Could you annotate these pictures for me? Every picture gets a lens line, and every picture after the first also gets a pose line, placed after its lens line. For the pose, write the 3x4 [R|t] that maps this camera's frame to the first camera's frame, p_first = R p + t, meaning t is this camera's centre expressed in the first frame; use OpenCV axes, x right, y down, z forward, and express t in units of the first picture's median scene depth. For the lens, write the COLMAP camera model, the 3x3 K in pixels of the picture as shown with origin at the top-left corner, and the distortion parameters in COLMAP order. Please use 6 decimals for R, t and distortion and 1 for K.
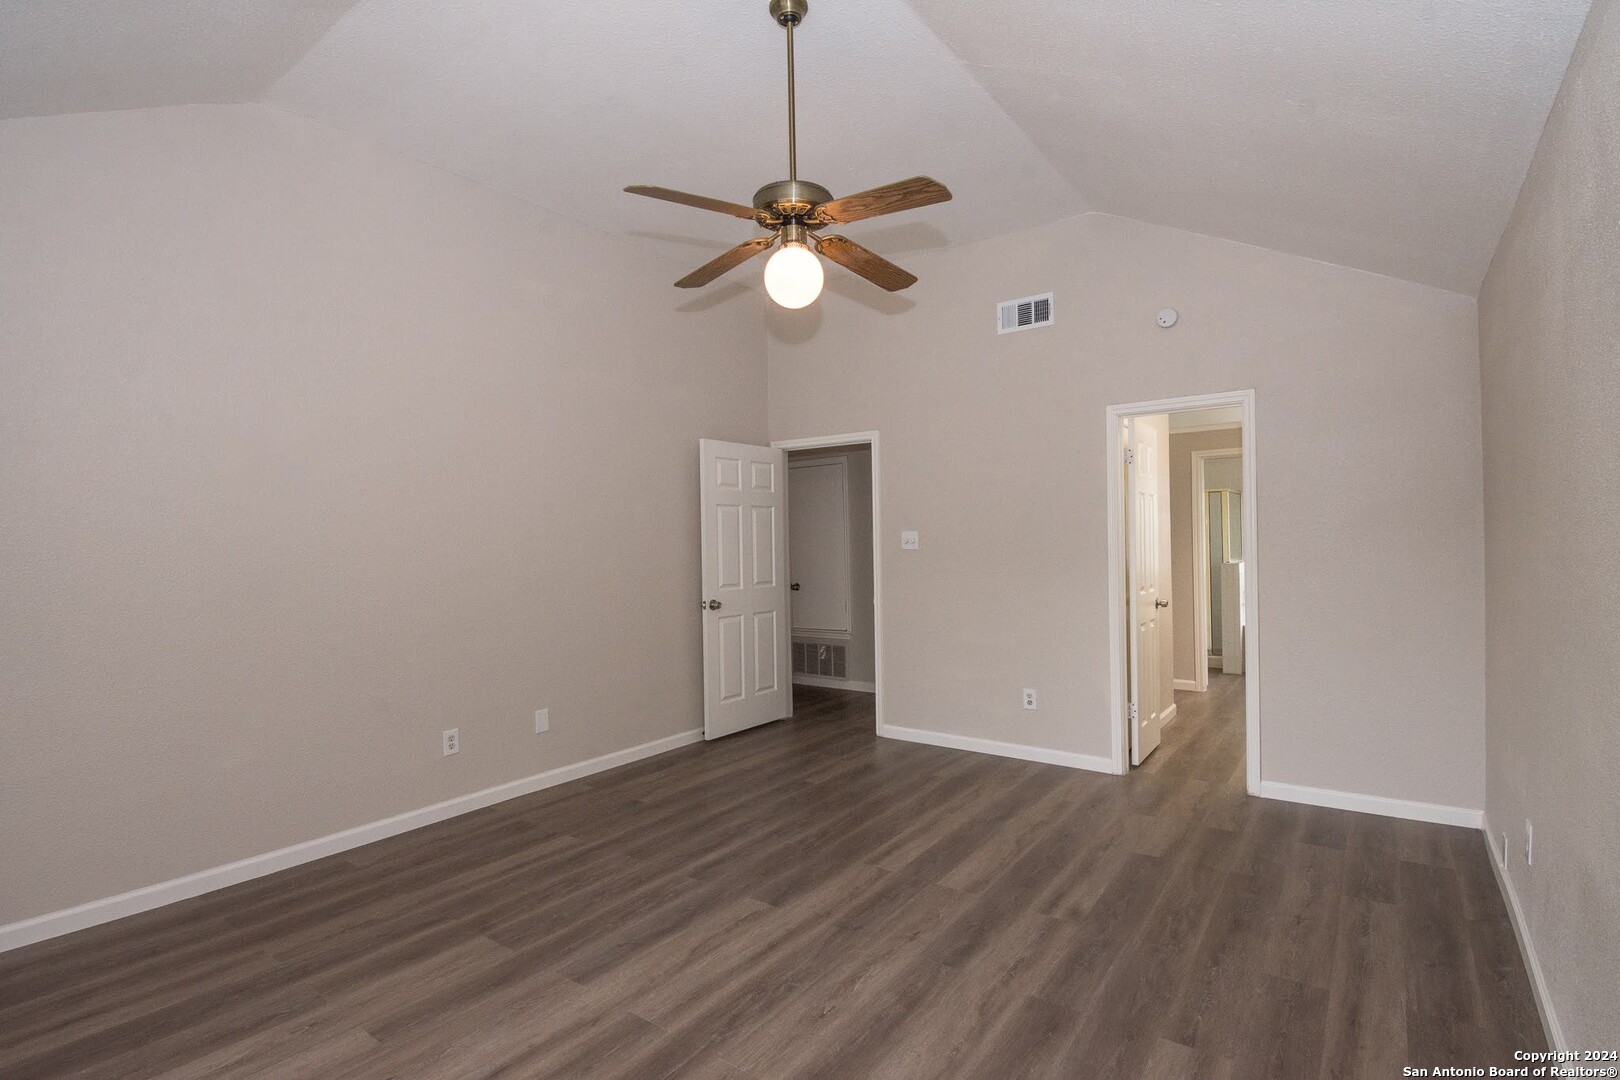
lens RADIAL K [[742.6, 0, 814.3], [0, 742.6, 546.5], [0, 0, 1]] dist [0.022102, -0.029629]
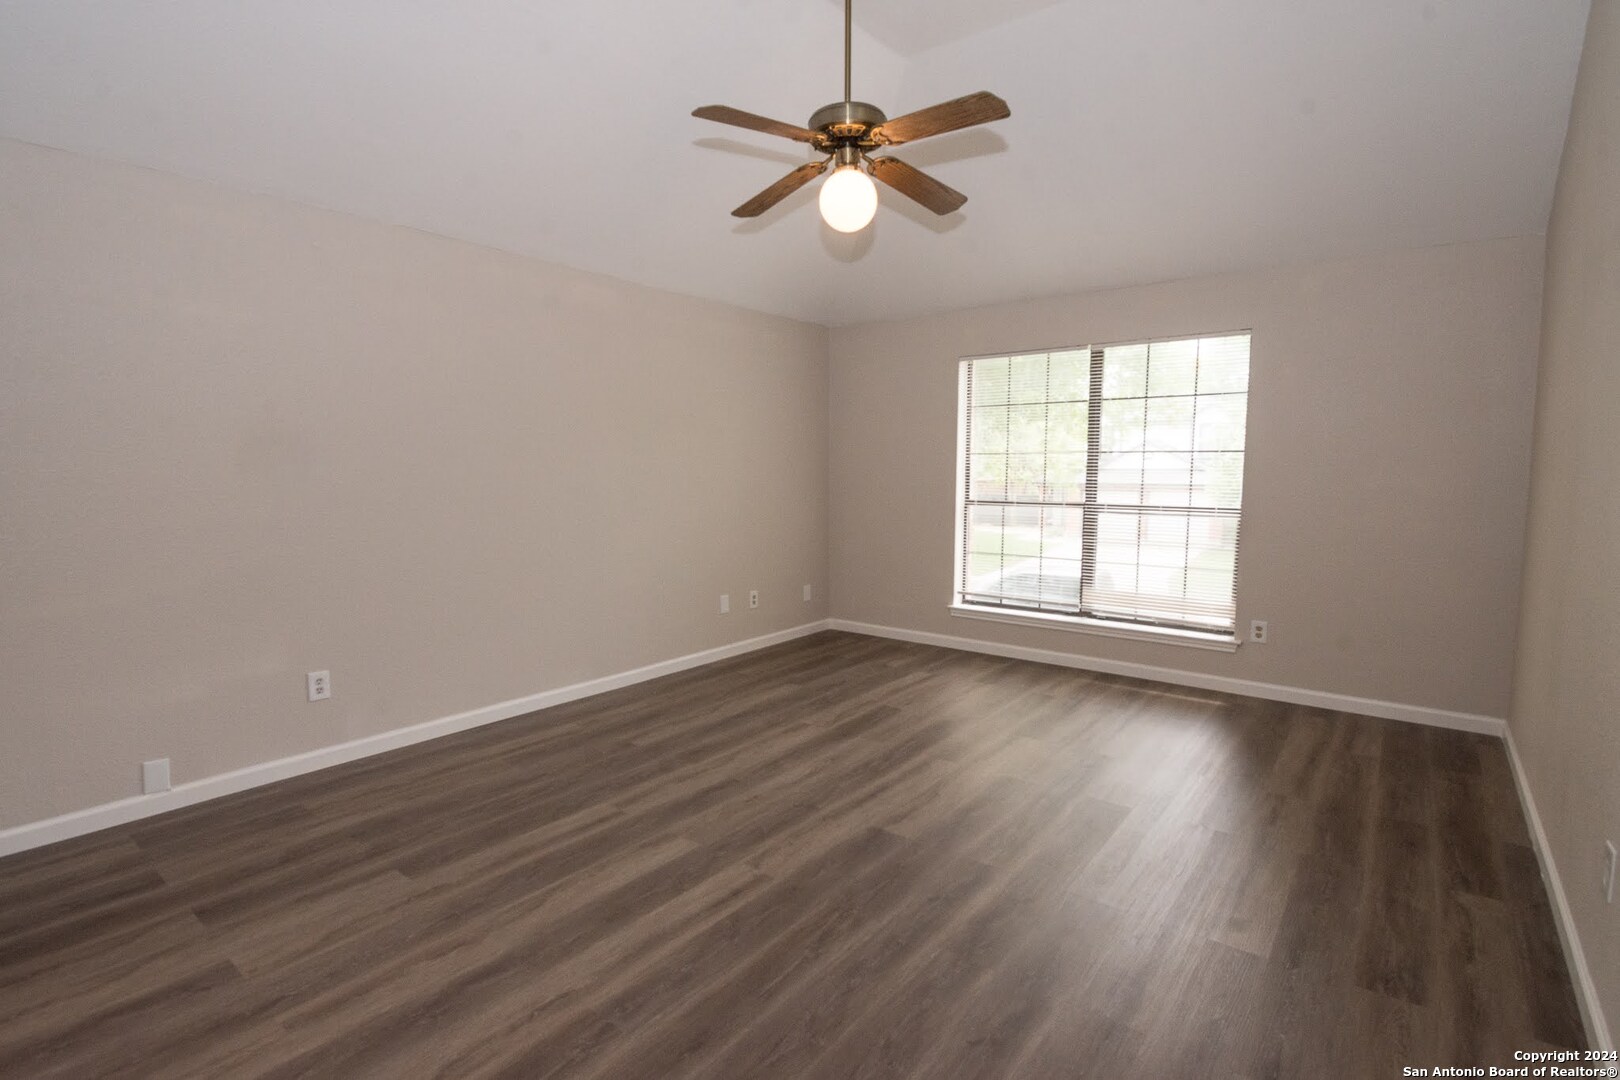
lens RADIAL K [[742.6, 0, 814.3], [0, 742.6, 546.5], [0, 0, 1]] dist [0.022102, -0.029629]
pose [[-0.999412, 0.013424, 0.031545, -0.005972], [0.016886, 0.993542, 0.112206, -0.000419], [-0.029835, 0.112672, -0.993184, 2.023527]]
